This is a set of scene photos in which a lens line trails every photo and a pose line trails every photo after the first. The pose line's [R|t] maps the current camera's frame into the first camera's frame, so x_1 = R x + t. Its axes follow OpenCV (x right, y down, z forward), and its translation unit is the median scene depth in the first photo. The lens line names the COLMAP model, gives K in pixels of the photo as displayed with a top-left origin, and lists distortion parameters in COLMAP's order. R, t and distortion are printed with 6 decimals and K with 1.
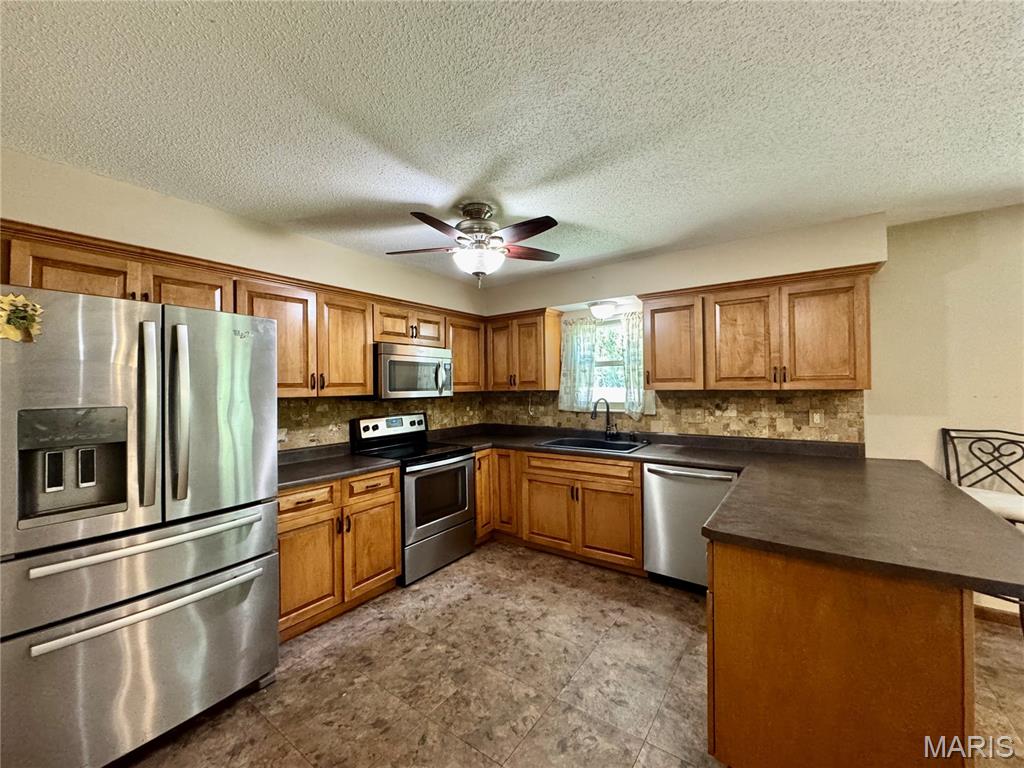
lens RADIAL K [[409.1, 0, 512.9], [0, 409.1, 383.0], [0, 0, 1]] dist [-0.002422, 0.000158]
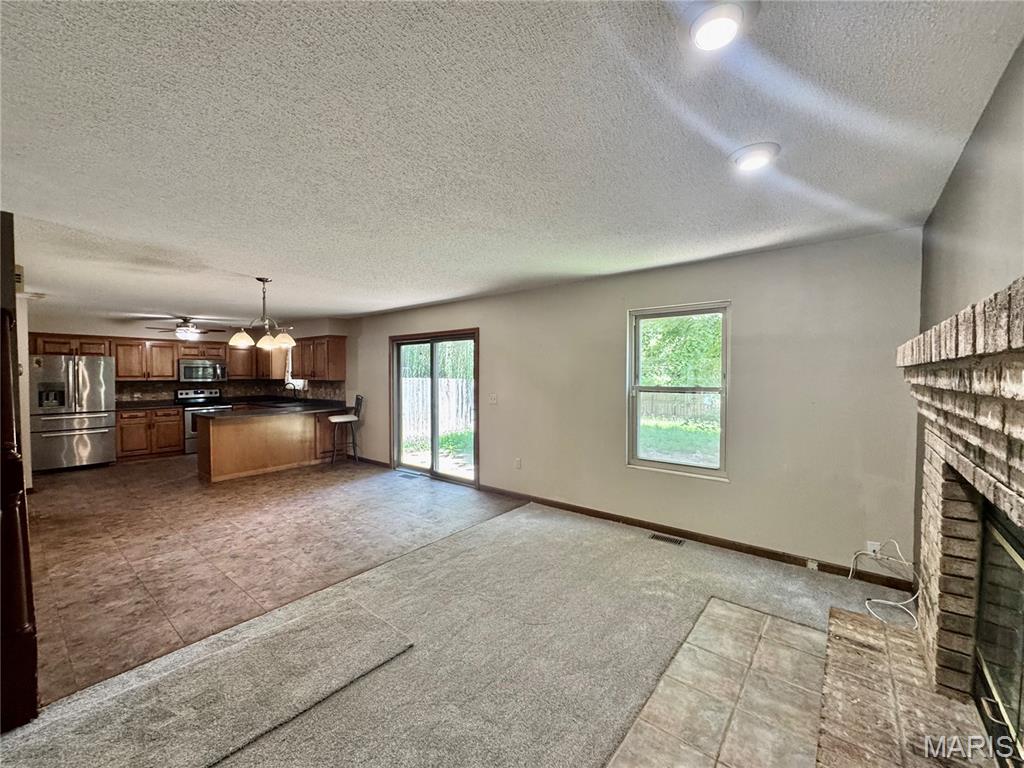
lens RADIAL K [[409.1, 0, 512.2], [0, 409.1, 382.4], [0, 0, 1]] dist [-0.002422, 0.000158]
pose [[0.998462, 0.012353, -0.054047, 1.964008], [-0.010768, 0.999506, 0.029521, -0.057112], [0.054385, -0.028894, 0.998102, -1.480717]]
